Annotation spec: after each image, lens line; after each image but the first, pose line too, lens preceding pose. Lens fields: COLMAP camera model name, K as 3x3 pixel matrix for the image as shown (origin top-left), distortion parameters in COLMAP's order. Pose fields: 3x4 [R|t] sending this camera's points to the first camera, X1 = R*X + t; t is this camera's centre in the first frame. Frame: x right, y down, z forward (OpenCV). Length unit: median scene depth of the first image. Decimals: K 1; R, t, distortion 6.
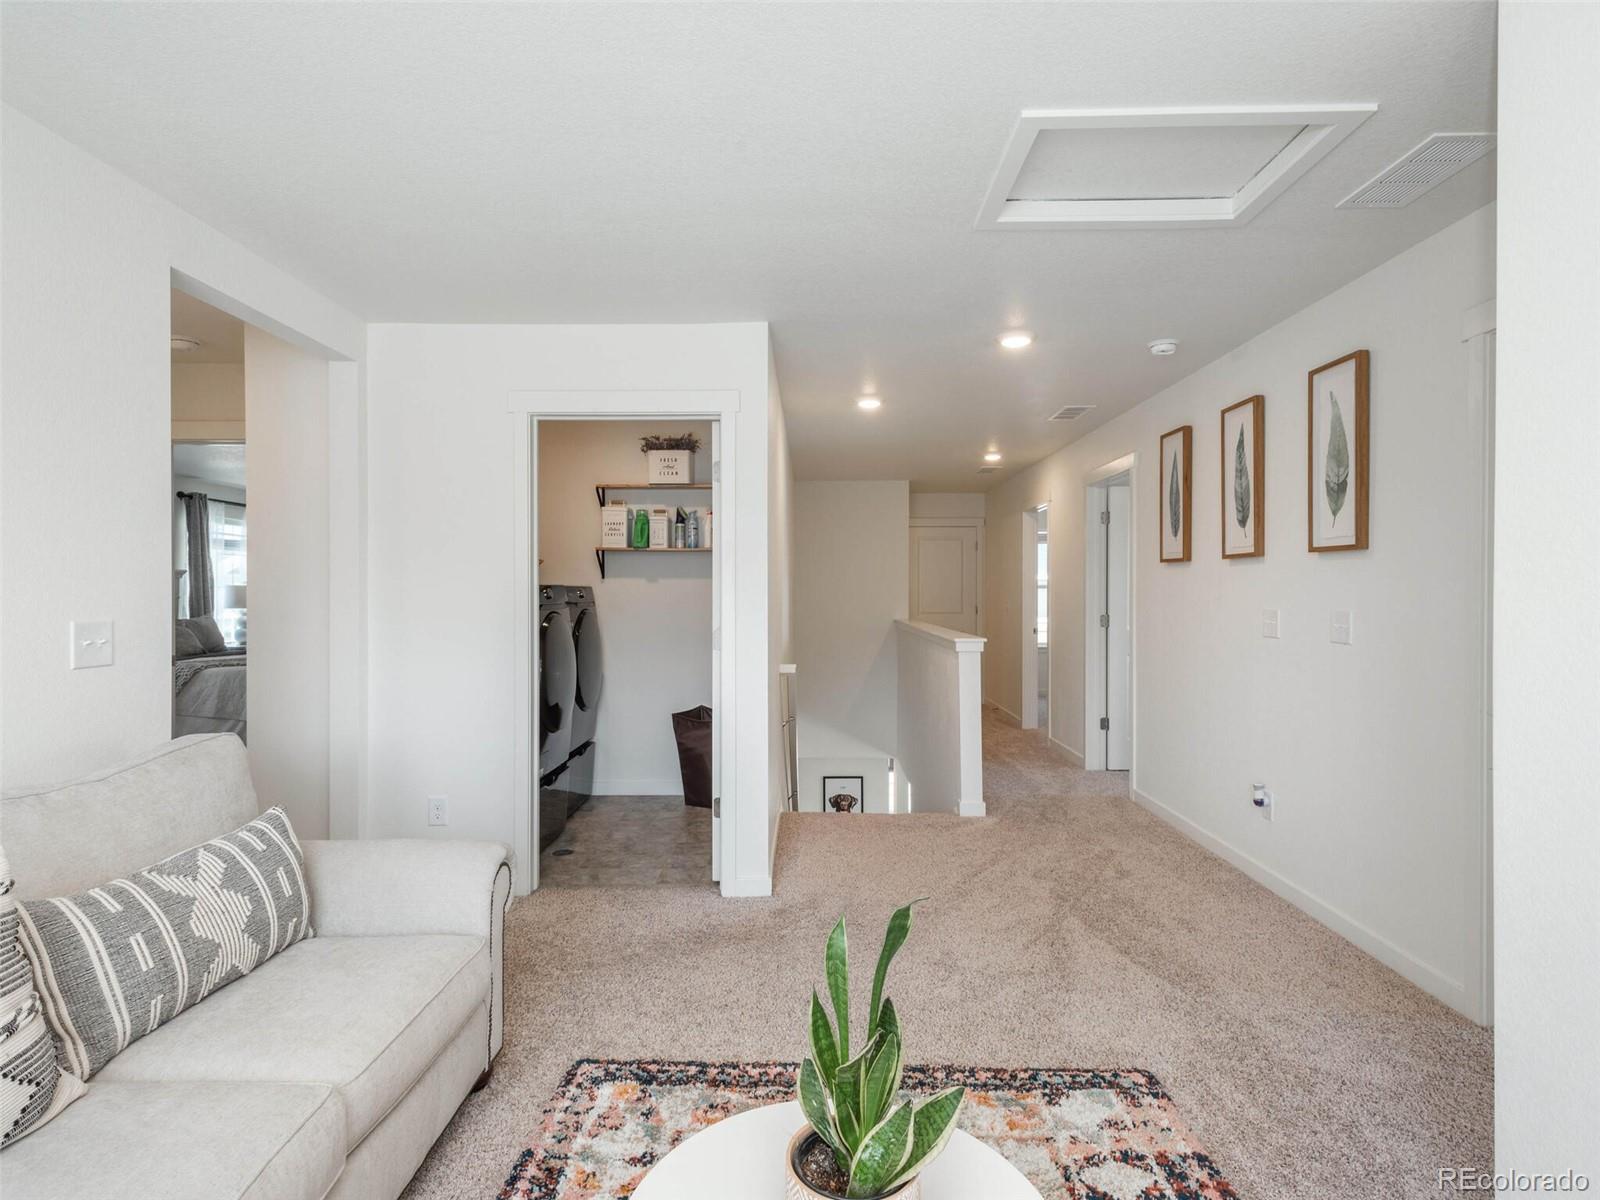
lens RADIAL K [[834.7, 0, 800.8], [0, 834.7, 598.1], [0, 0, 1]] dist [0.016189, -0.004732]
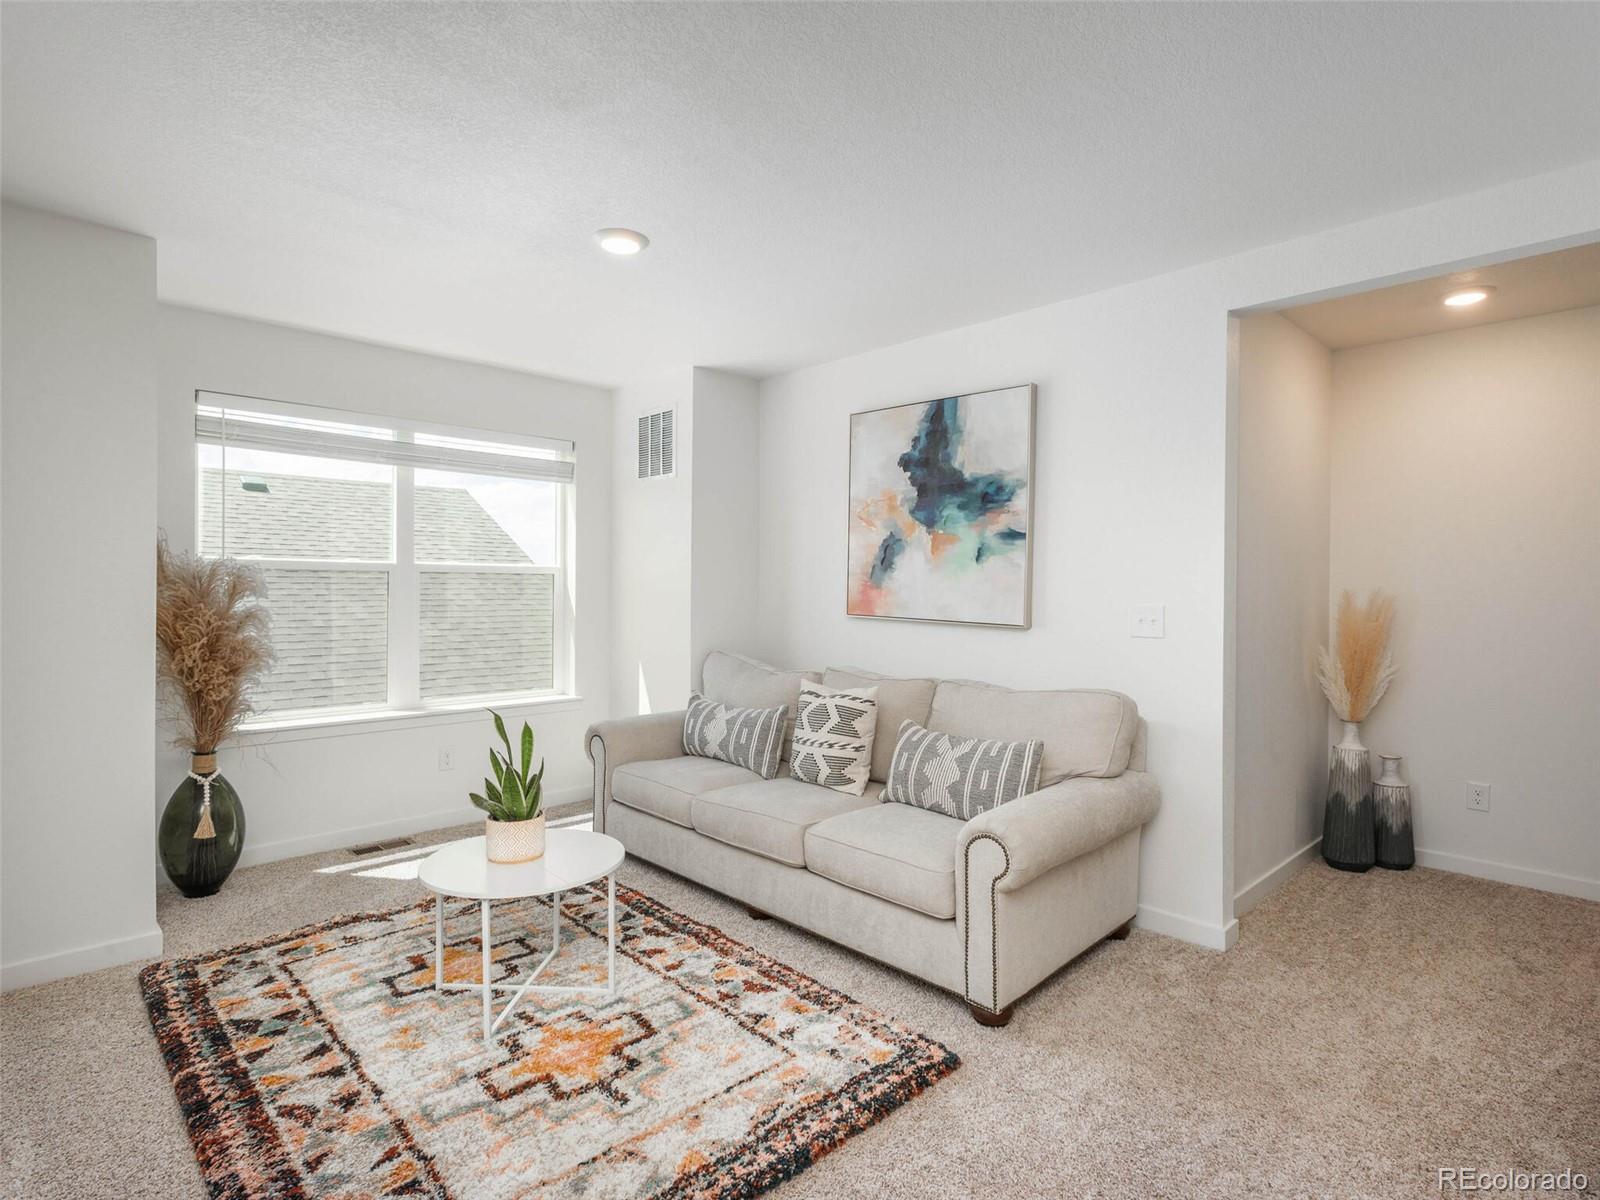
lens RADIAL K [[834.7, 0, 802.0], [0, 834.7, 593.8], [0, 0, 1]] dist [0.016189, -0.004732]
pose [[-0.710139, 0.002612, -0.704056, 0.540811], [-0.007322, 0.999912, 0.011096, -0.002622], [0.704023, 0.013035, -0.710058, 1.515752]]
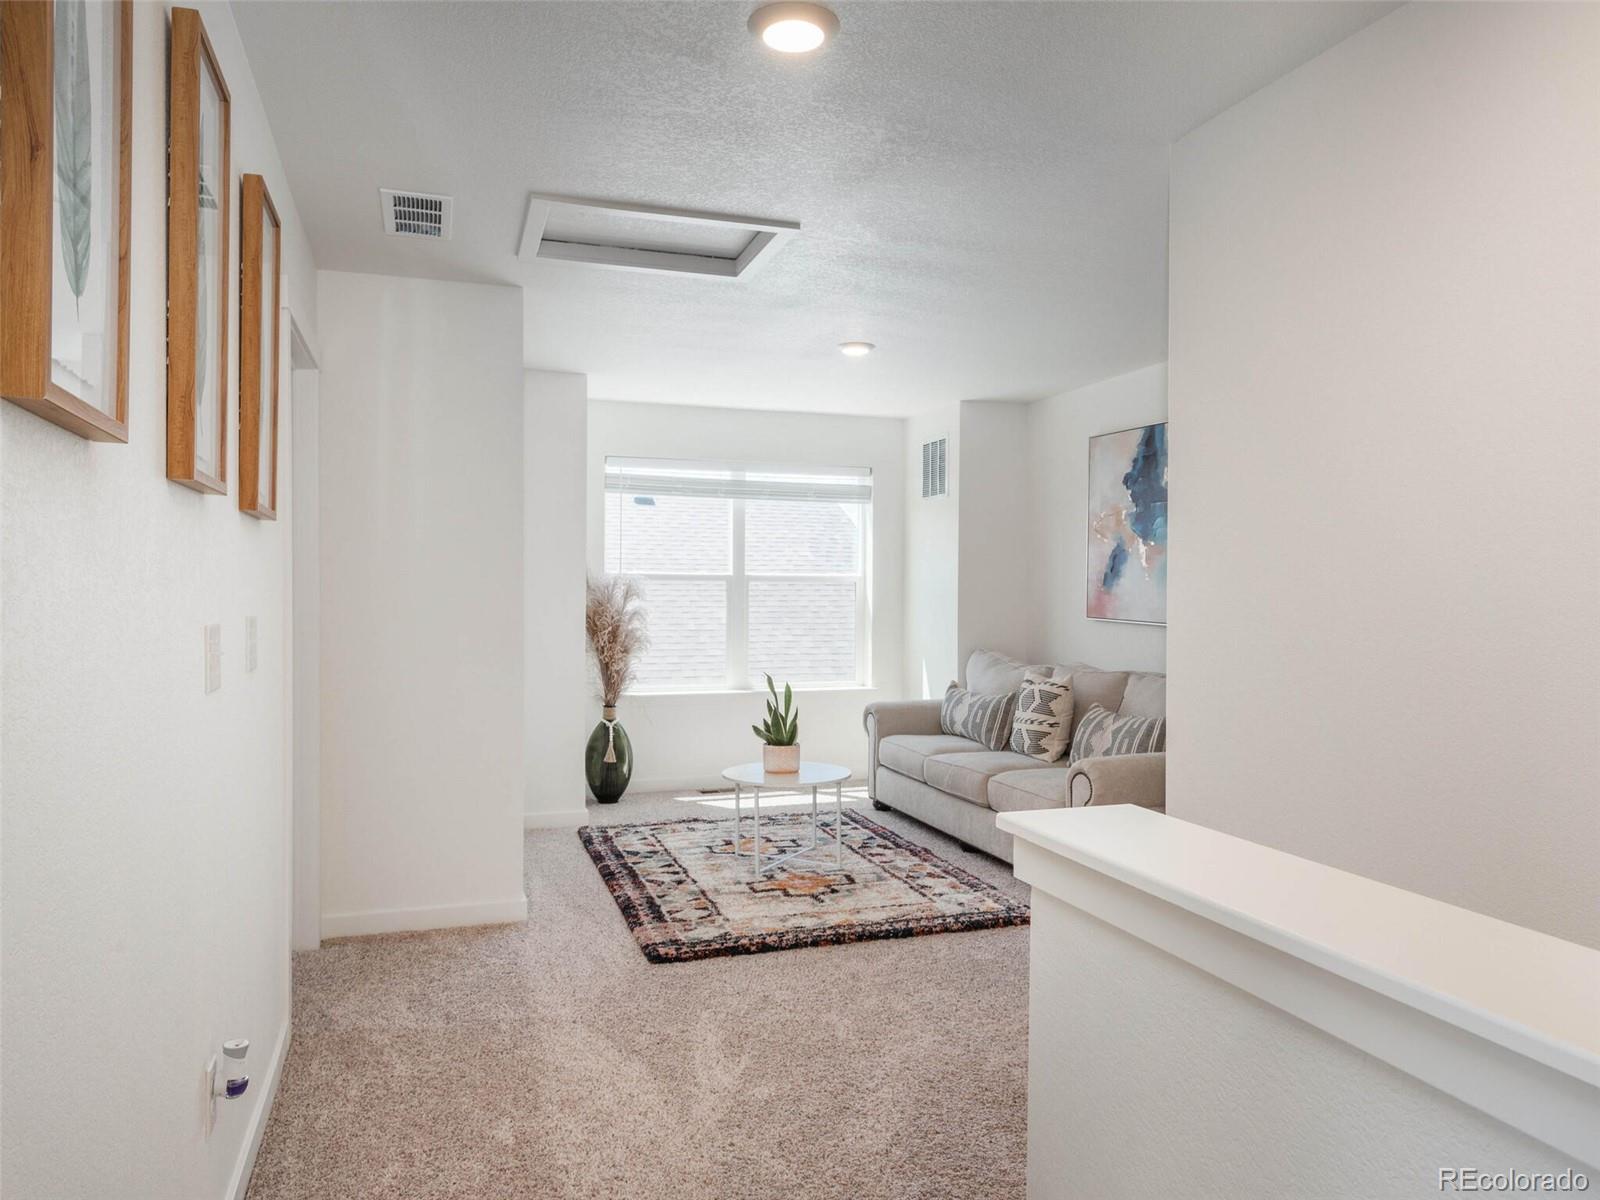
lens RADIAL K [[1085.6, 0, 803.0], [0, 1085.6, 597.8], [0, 0, 1]] dist [0.063501, 0.000292]
pose [[-0.940539, -0.000754, -0.339684, 0.730167], [-0.004041, 0.999952, 0.008969, -0.006482], [0.339661, 0.009808, -0.940497, 2.528774]]
